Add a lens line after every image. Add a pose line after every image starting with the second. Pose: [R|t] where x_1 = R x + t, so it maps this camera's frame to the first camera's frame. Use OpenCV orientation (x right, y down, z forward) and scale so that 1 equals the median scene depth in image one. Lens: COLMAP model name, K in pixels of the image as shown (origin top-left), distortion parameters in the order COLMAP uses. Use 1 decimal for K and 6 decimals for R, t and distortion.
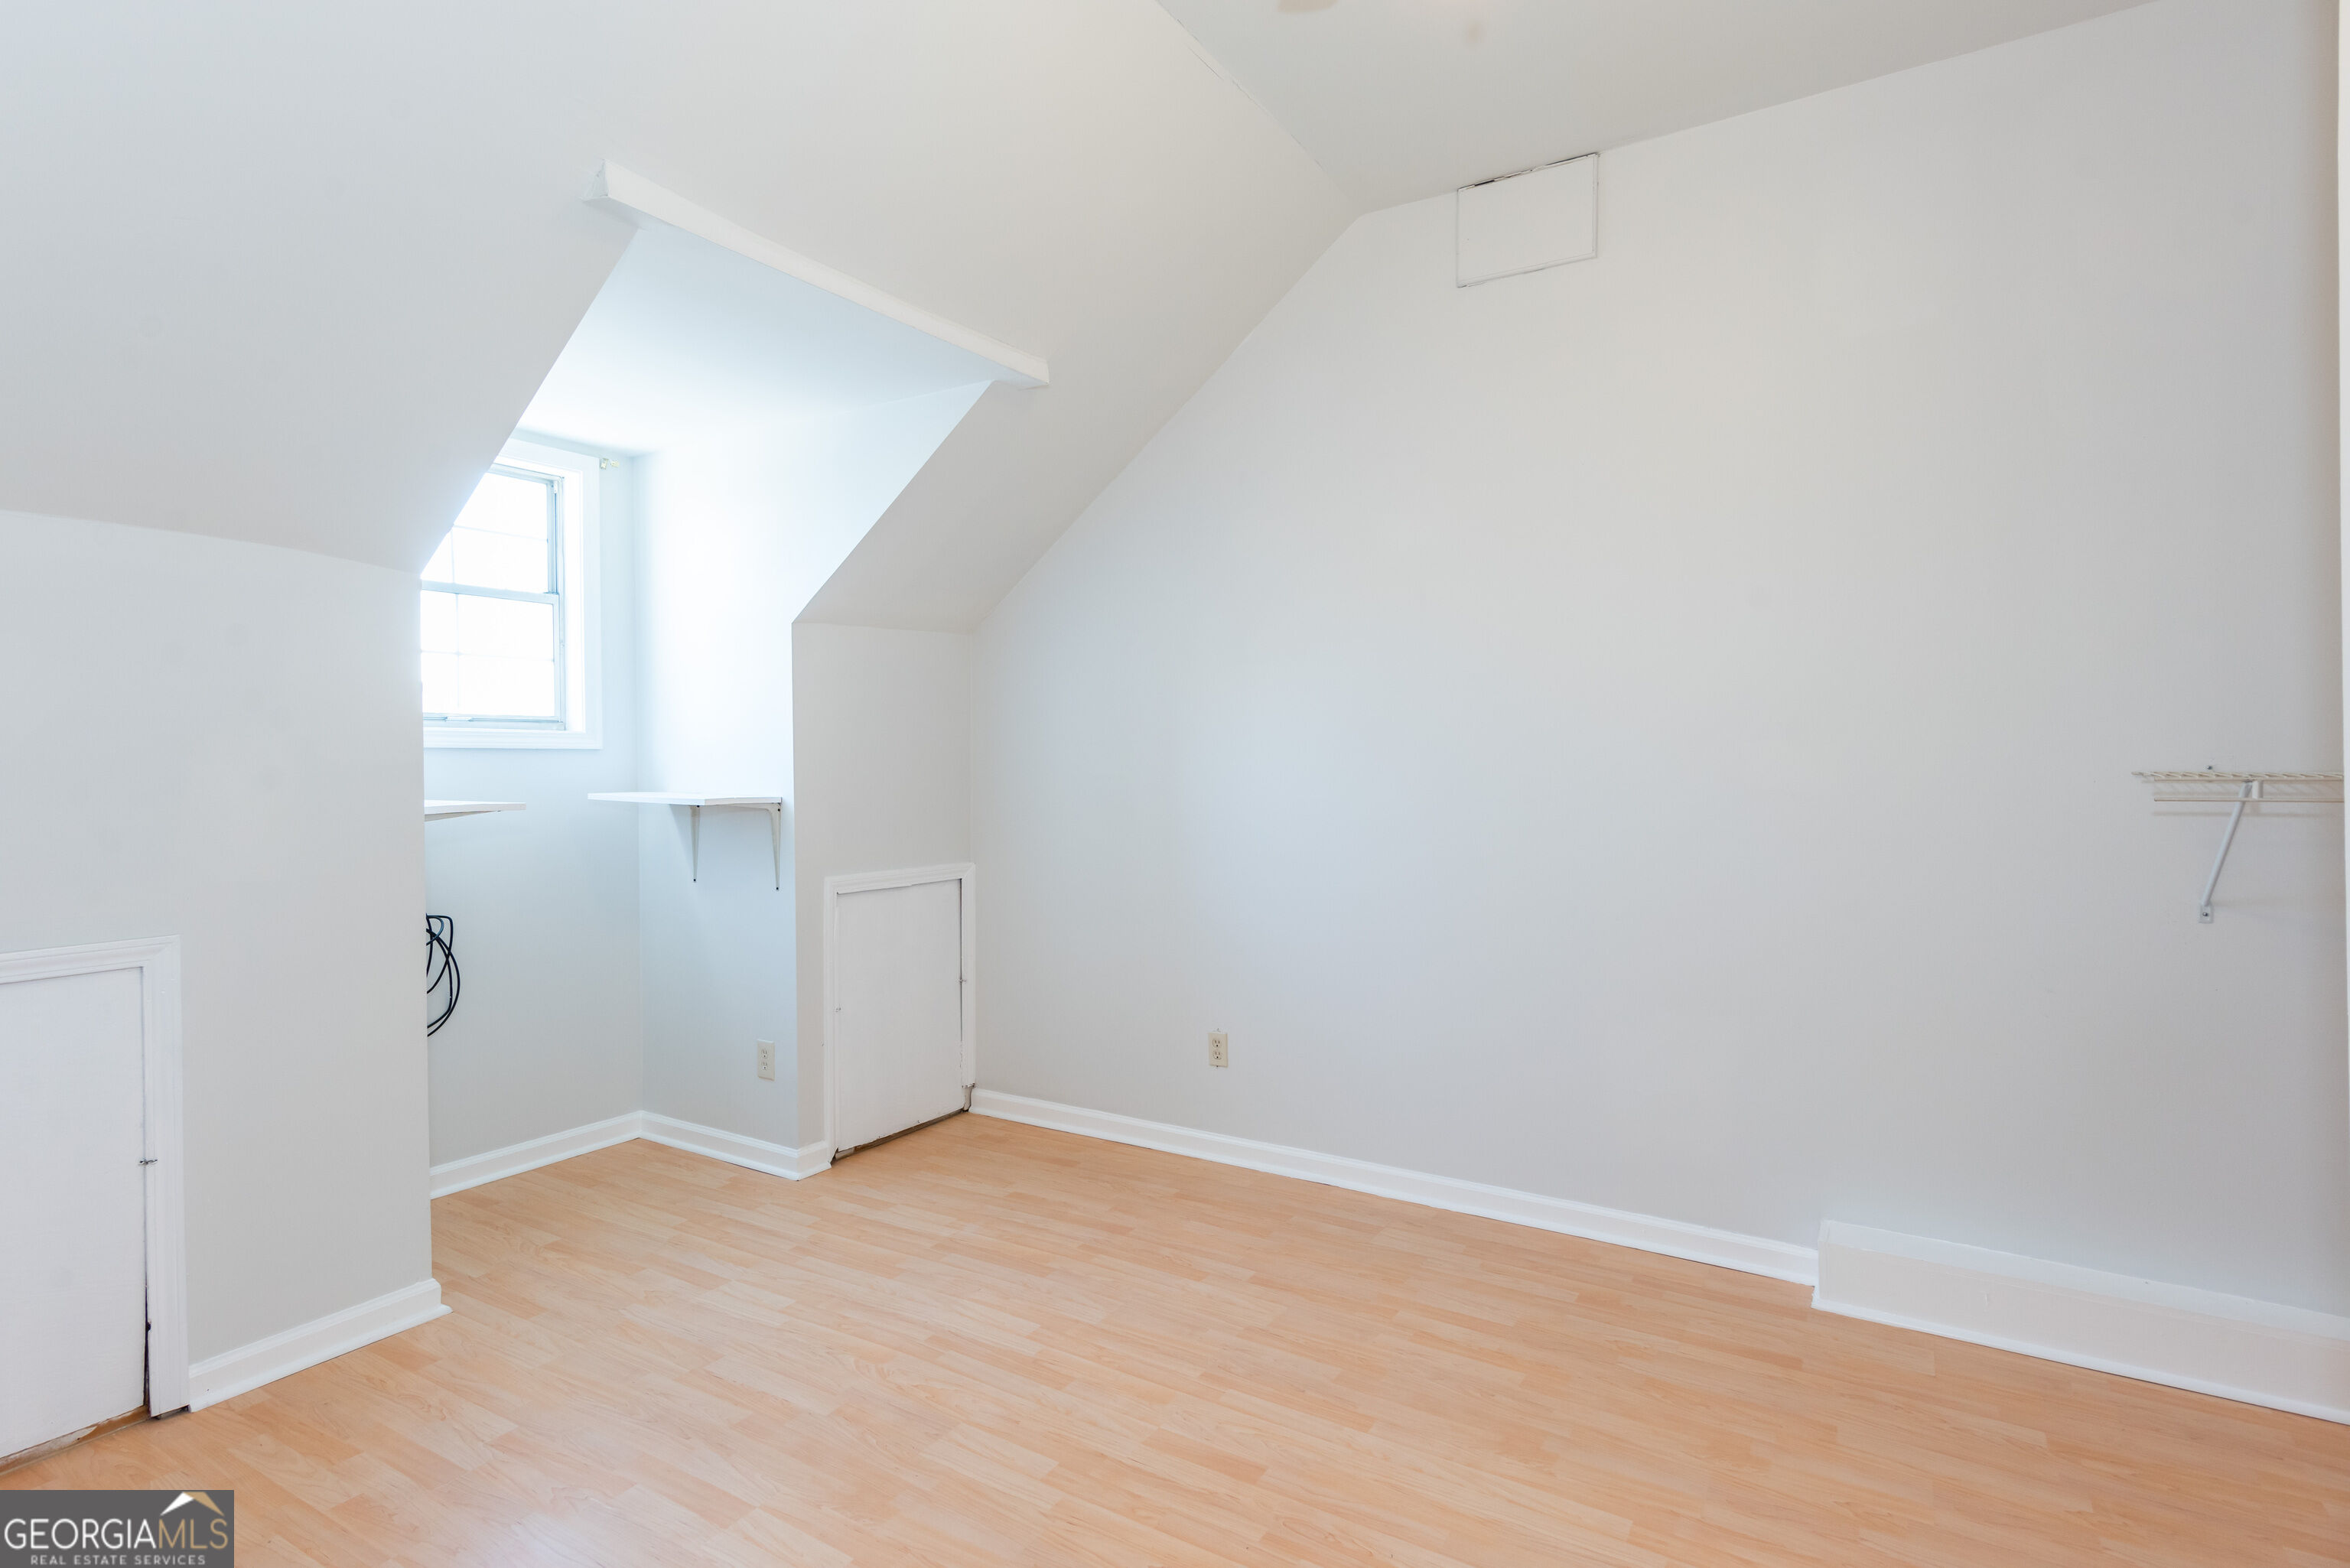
lens RADIAL K [[1131.0, 0, 1188.1], [0, 1131.0, 784.9], [0, 0, 1]] dist [0.004767, 0.000065]
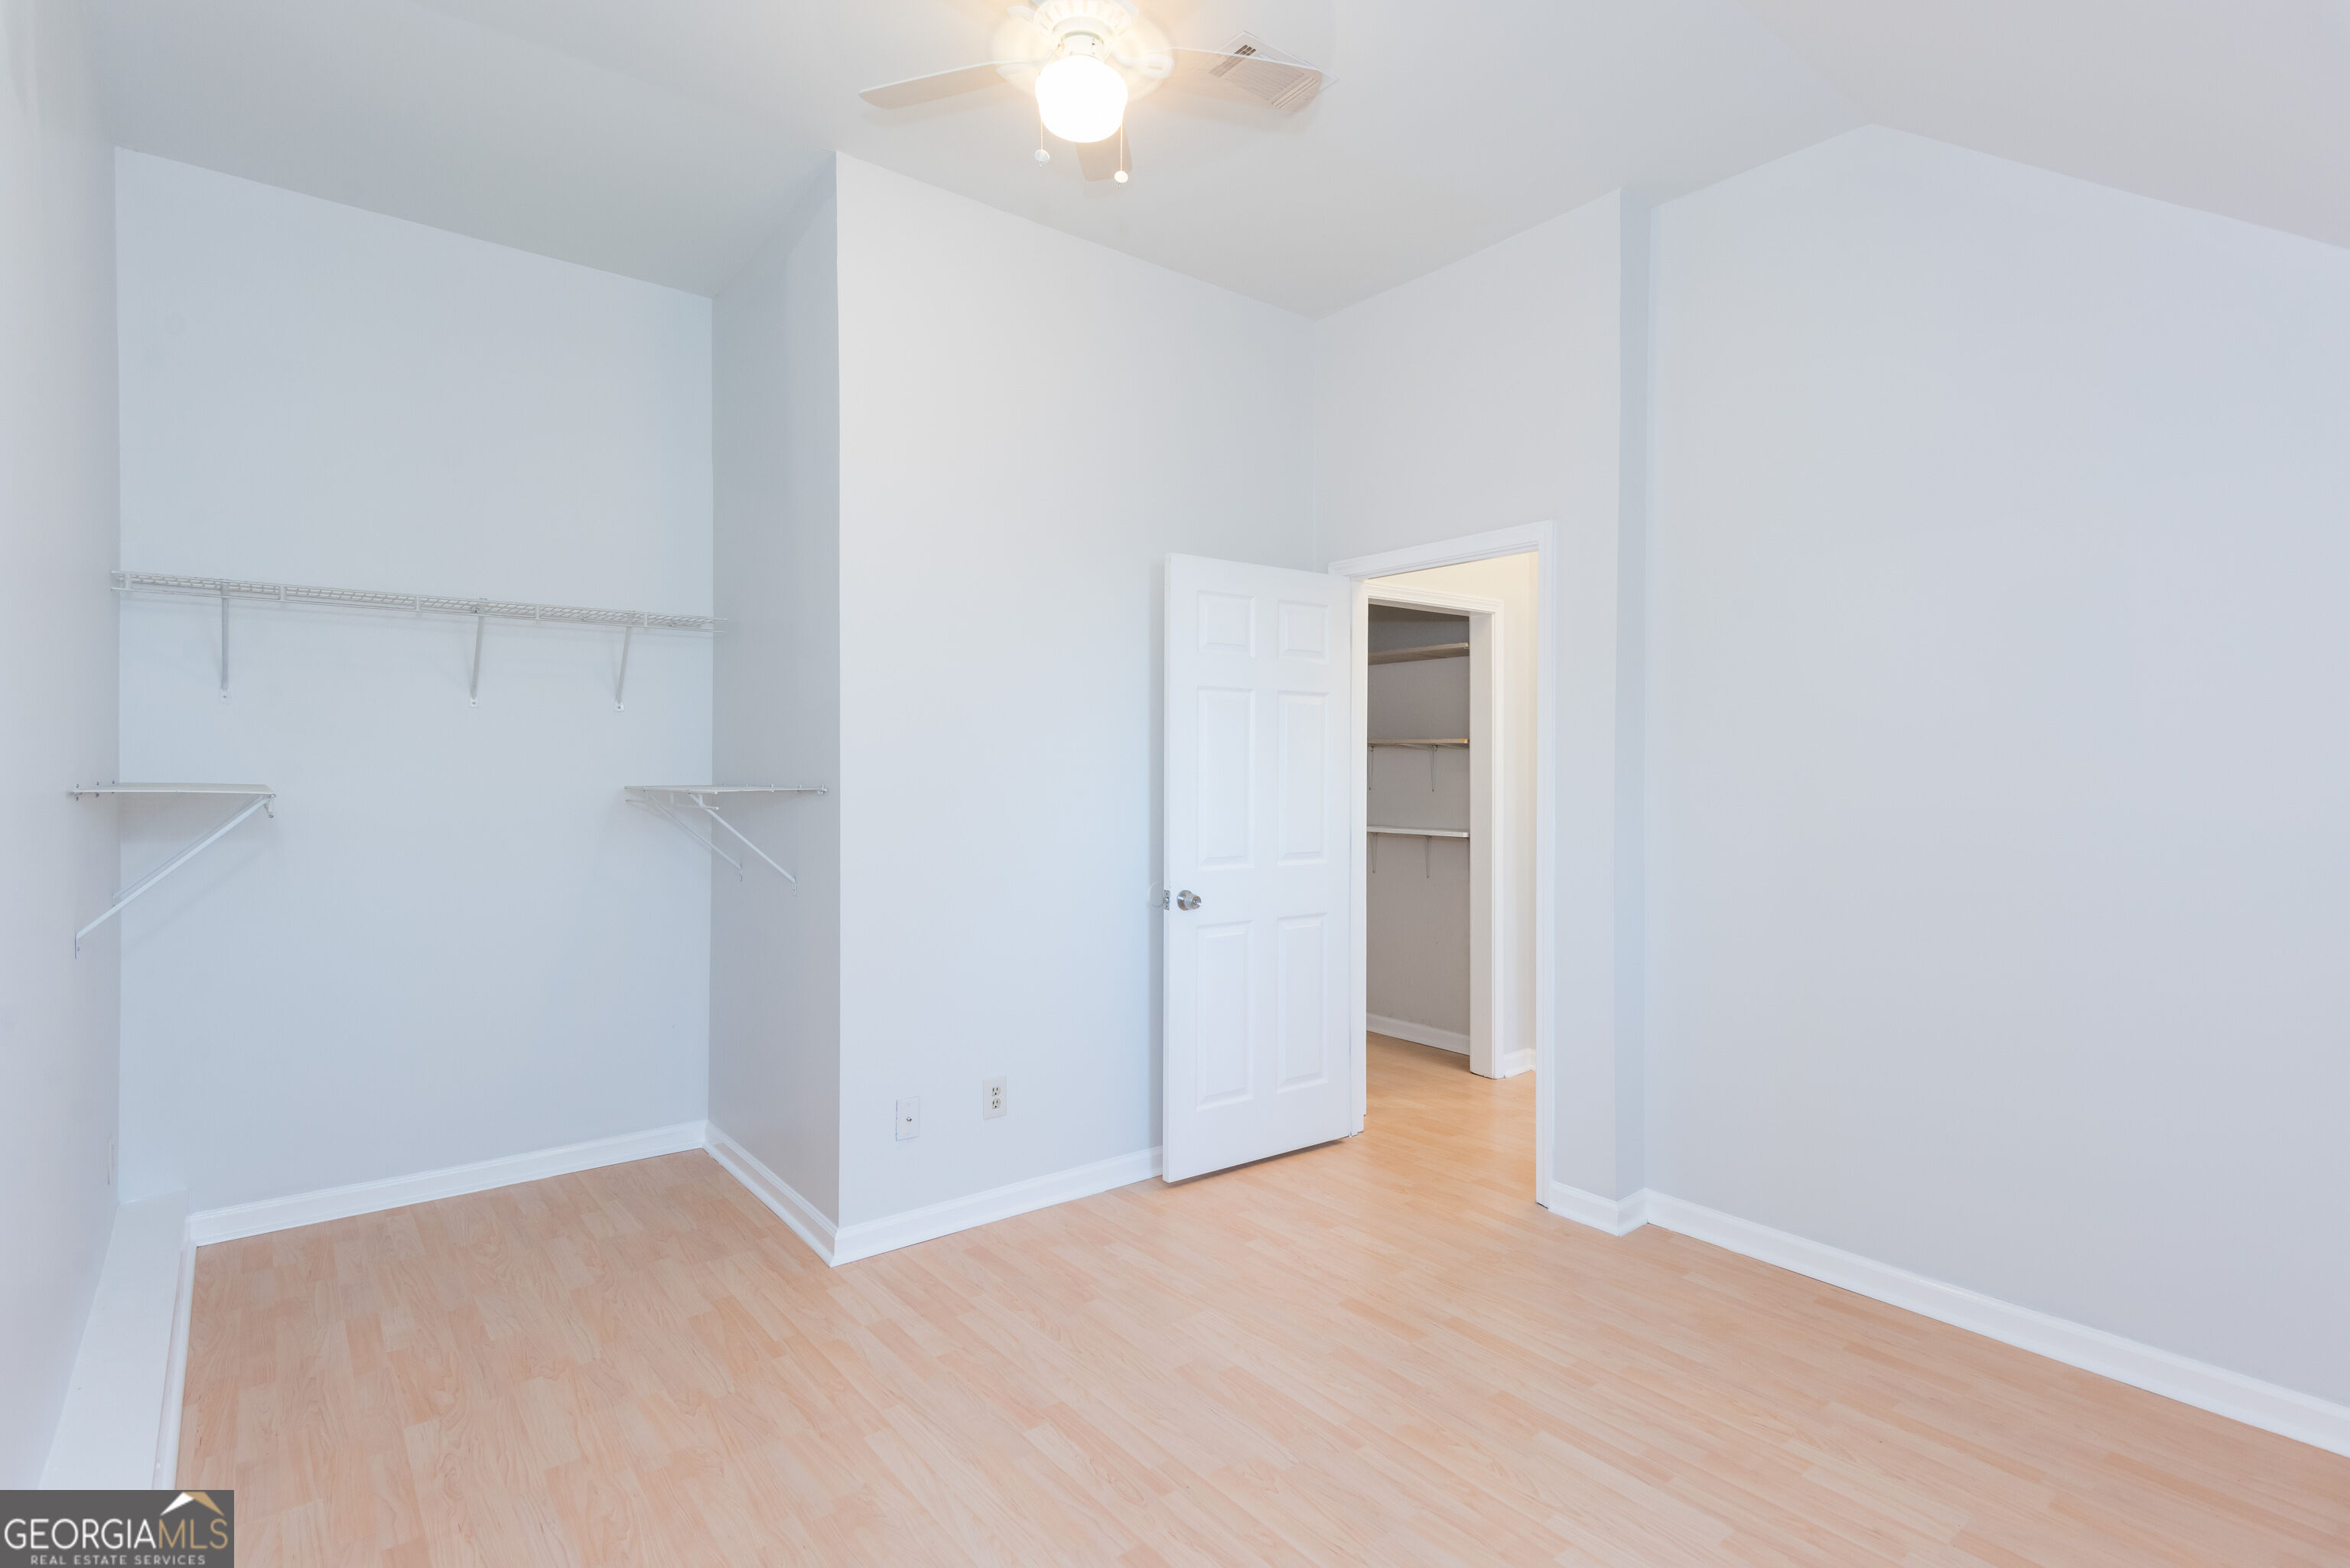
lens RADIAL K [[1131.0, 0, 1188.1], [0, 1131.0, 784.9], [0, 0, 1]] dist [0.004767, 0.000065]
pose [[-0.955082, 0.011576, 0.296115, -0.253981], [0.009471, 0.999919, -0.008543, -0.003000], [-0.296189, -0.005354, -0.955114, 1.835085]]
